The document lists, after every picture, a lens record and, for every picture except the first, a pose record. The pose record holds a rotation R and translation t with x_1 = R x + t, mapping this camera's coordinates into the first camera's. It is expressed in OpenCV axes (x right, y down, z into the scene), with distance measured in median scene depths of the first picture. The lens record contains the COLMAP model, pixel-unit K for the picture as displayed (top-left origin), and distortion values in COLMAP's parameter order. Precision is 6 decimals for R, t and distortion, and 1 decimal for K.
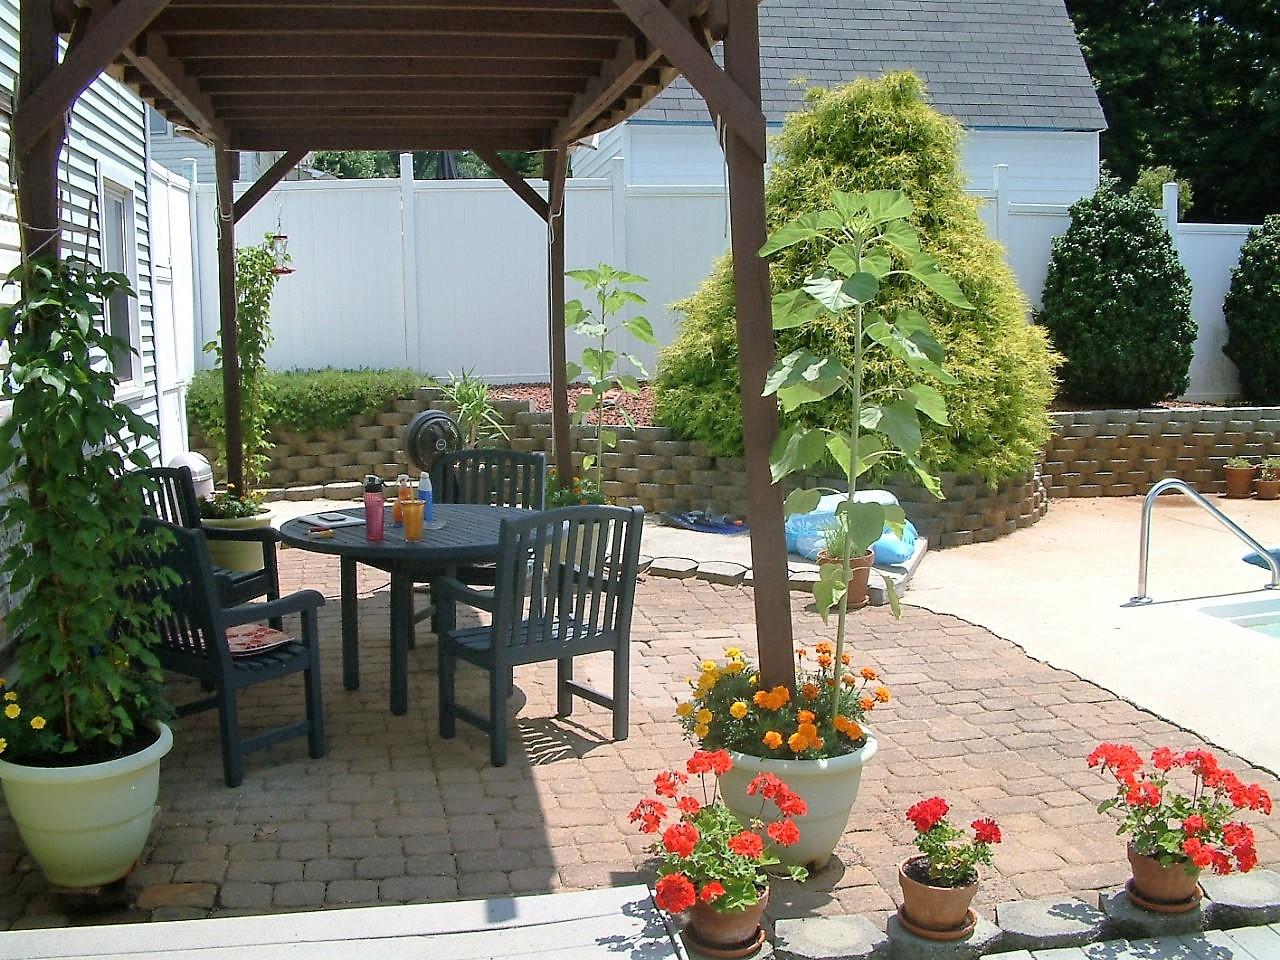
lens RADIAL K [[1327.7, 0, 643.7], [0, 1327.7, 480.1], [0, 0, 1]] dist [-0.157107, 0.000000]
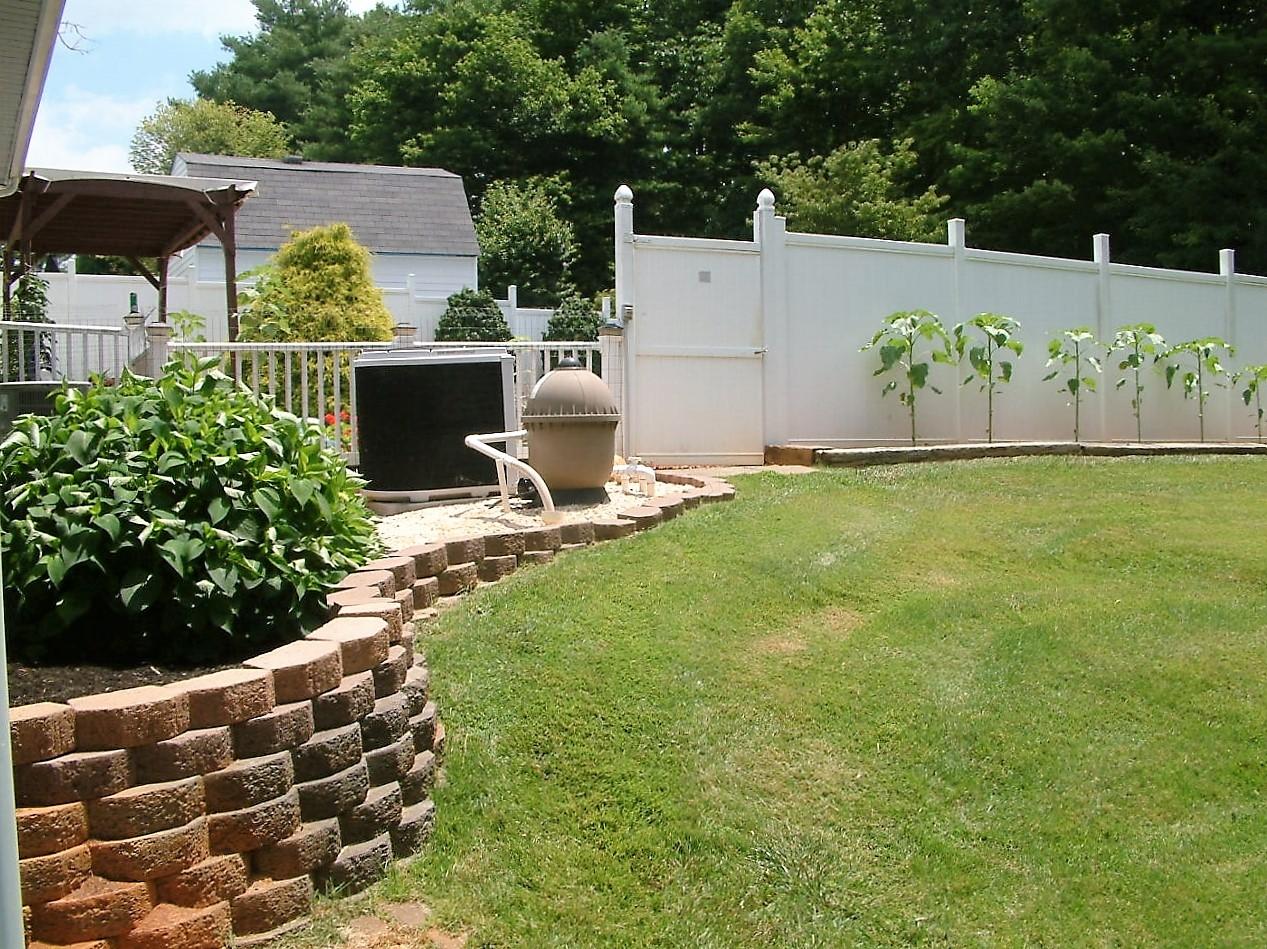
lens RADIAL K [[1314.2, 0, 633.5], [0, 1314.2, 475.5], [0, 0, 1]] dist [-0.157107, 0.000000]
pose [[0.950633, -0.006650, 0.310245, 0.011148], [0.037342, 0.994957, -0.093095, 0.267688], [-0.308061, 0.100084, 0.946087, -0.967532]]
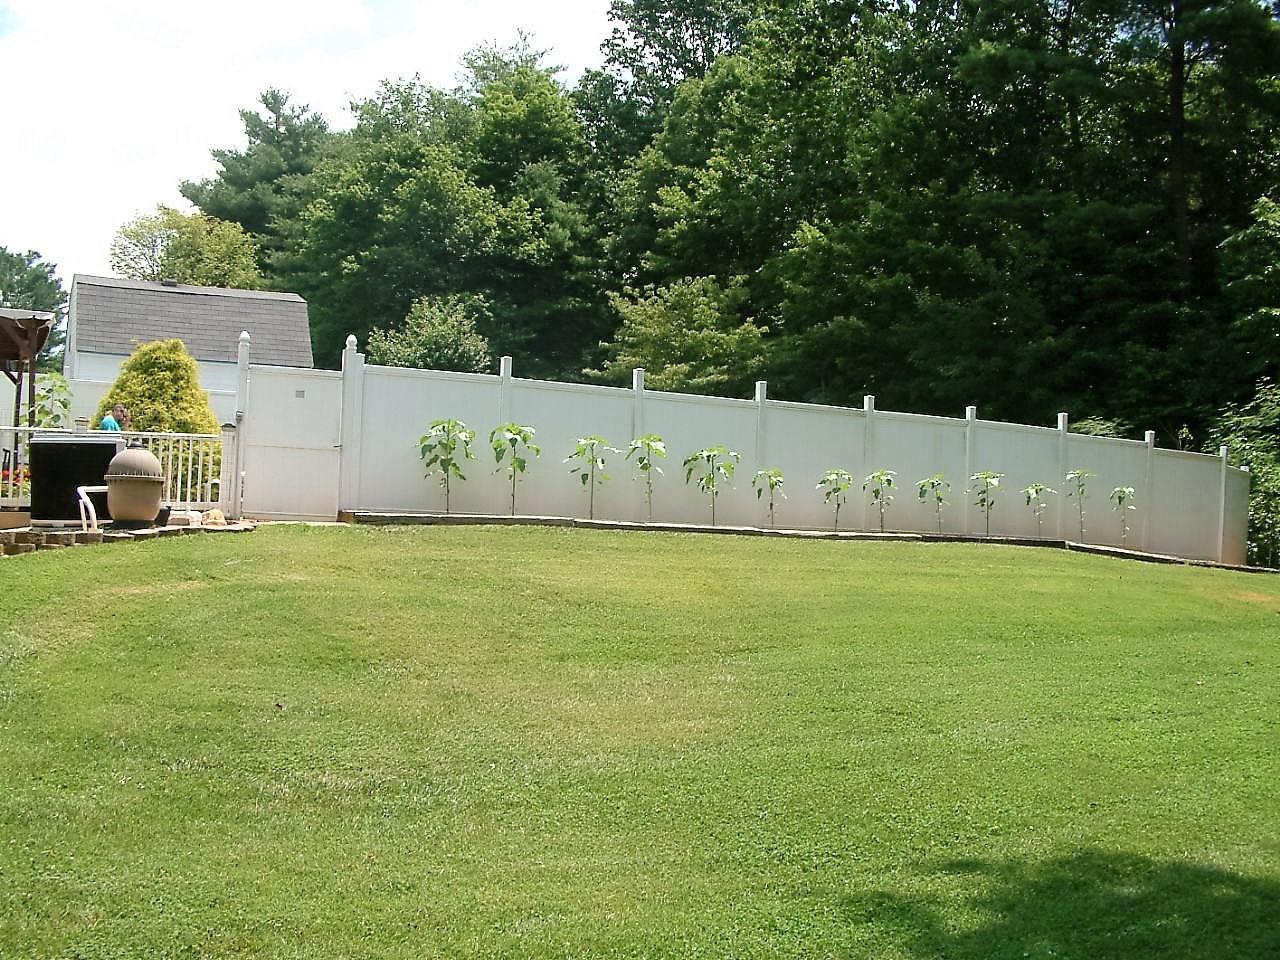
lens RADIAL K [[1327.7, 0, 640.3], [0, 1327.7, 486.6], [0, 0, 1]] dist [-0.157107, 0.000000]
pose [[0.953065, 0.055053, 0.297718, 0.327696], [-0.004444, 0.985767, -0.168060, 0.383210], [-0.302732, 0.158849, 0.939745, -1.583843]]
